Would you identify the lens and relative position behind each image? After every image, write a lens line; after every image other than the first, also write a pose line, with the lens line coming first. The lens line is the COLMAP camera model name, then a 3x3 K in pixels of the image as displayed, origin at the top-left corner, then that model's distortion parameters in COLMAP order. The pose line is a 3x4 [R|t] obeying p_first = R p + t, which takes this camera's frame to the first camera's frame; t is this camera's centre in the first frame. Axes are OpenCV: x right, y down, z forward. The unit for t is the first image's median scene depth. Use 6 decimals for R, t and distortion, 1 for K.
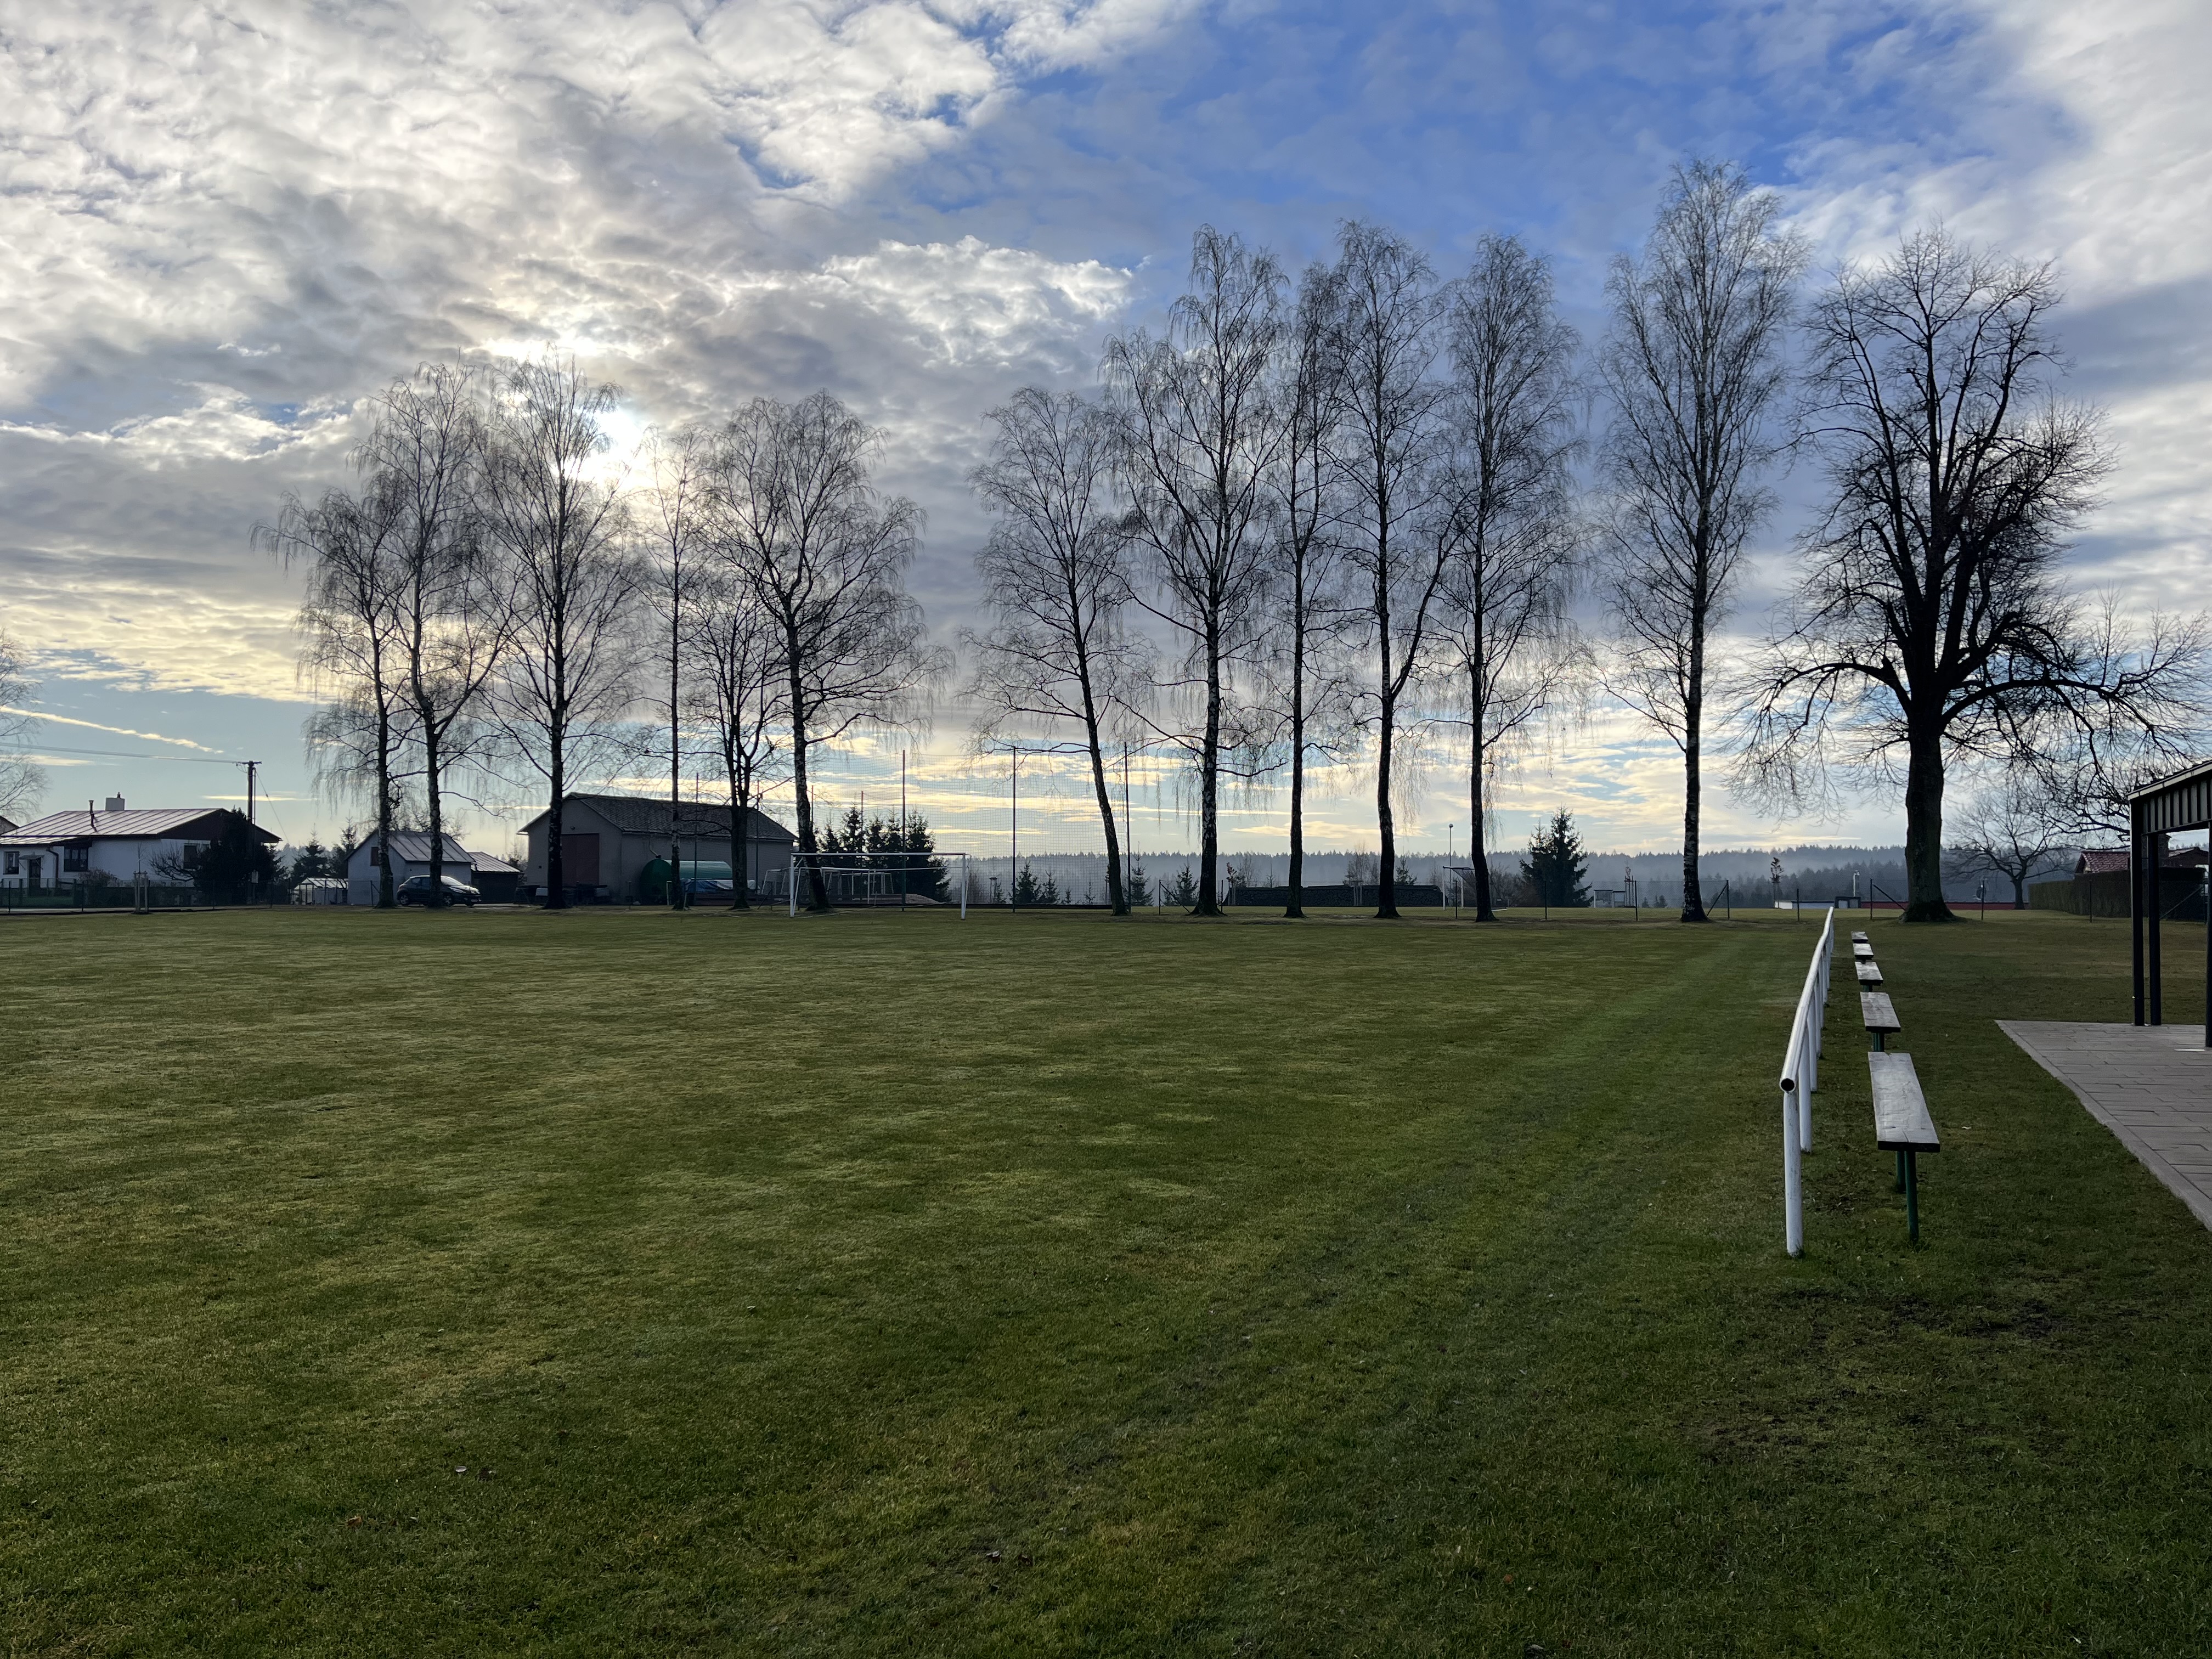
lens RADIAL K [[1670.9, 0, 1105.7], [0, 1670.9, 832.5], [0, 0, 1]] dist [0.017139, 0.000578]
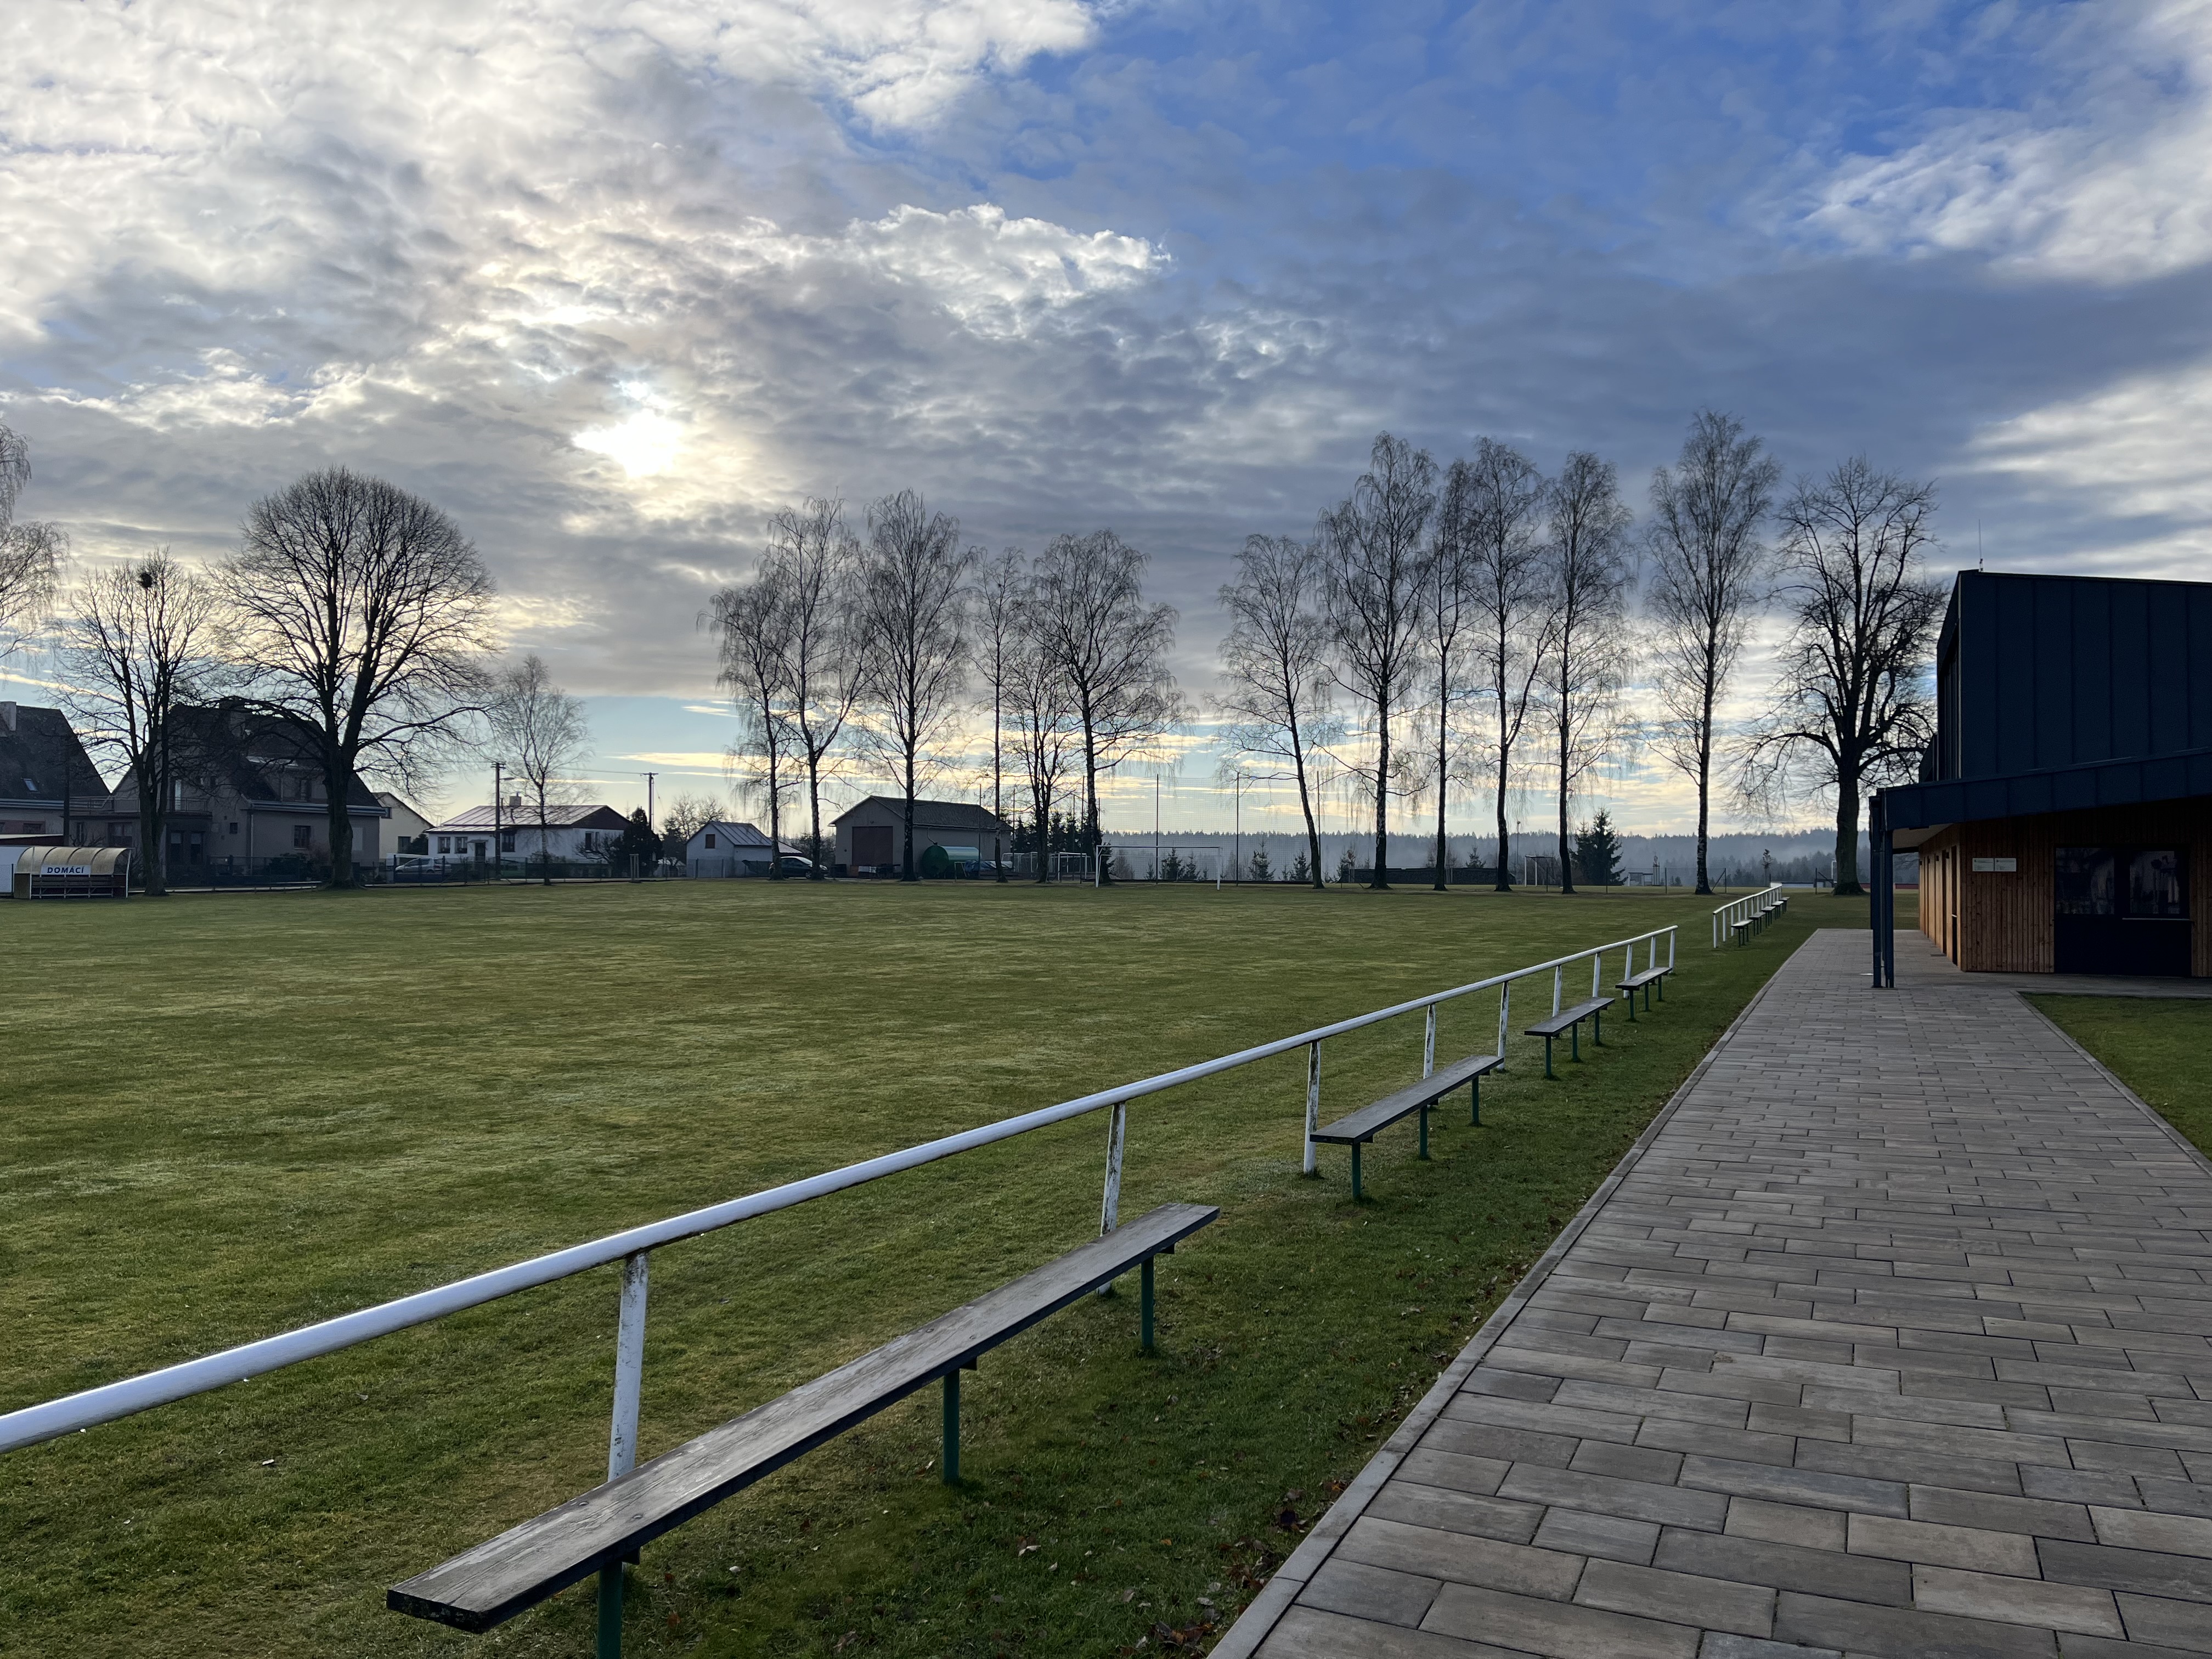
lens RADIAL K [[1670.9, 0, 1105.6], [0, 1670.9, 837.8], [0, 0, 1]] dist [0.017139, 0.000578]
pose [[0.999945, 0.006045, -0.008539, -0.178074], [-0.005898, 0.999836, 0.017128, -0.021037], [0.008641, -0.017077, 0.999817, -0.522383]]
